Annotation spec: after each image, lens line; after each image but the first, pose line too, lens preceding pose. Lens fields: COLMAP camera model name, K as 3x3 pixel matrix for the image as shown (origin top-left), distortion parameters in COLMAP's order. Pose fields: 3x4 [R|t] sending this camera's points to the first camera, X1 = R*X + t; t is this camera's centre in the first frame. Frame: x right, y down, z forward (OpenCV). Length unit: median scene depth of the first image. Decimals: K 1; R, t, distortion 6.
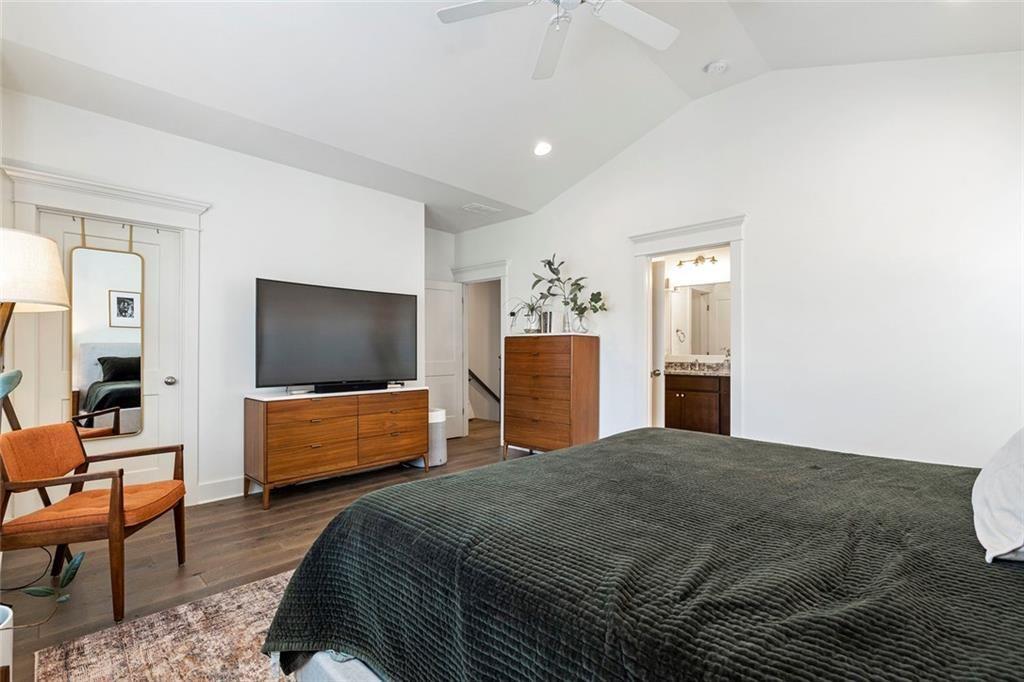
lens RADIAL K [[476.7, 0, 506.8], [0, 476.7, 345.7], [0, 0, 1]] dist [-0.003616, 0.002325]
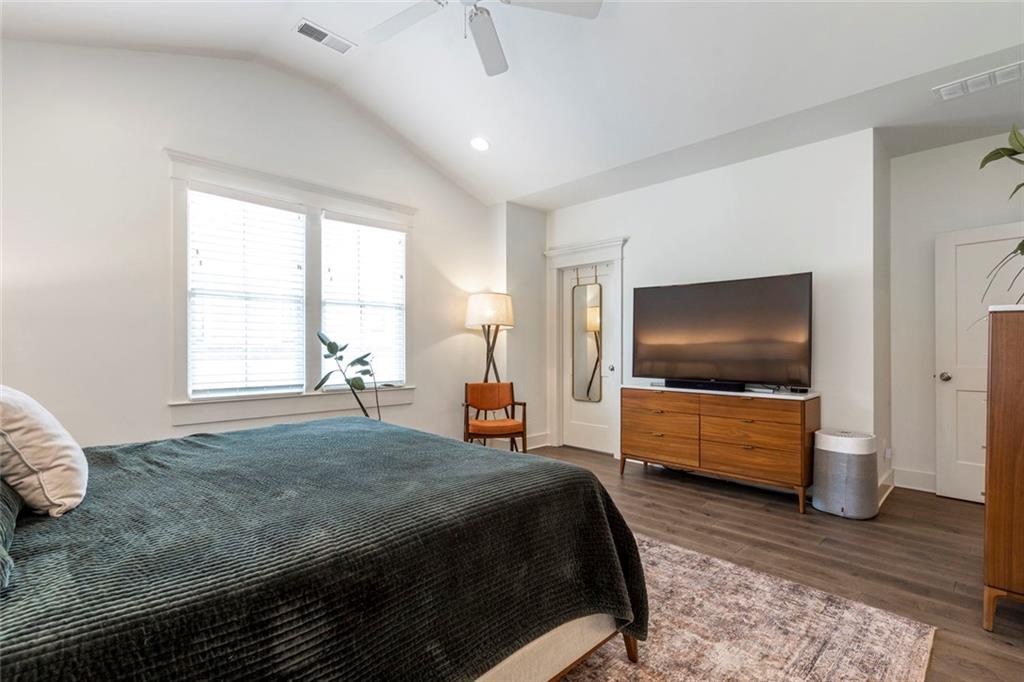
lens RADIAL K [[476.7, 0, 513.4], [0, 476.7, 347.1], [0, 0, 1]] dist [-0.003616, 0.002325]
pose [[-0.030667, -0.001673, -0.999528, 0.657545], [0.005896, 0.999981, -0.001855, 0.010526], [0.999512, -0.005950, -0.030657, 0.664191]]
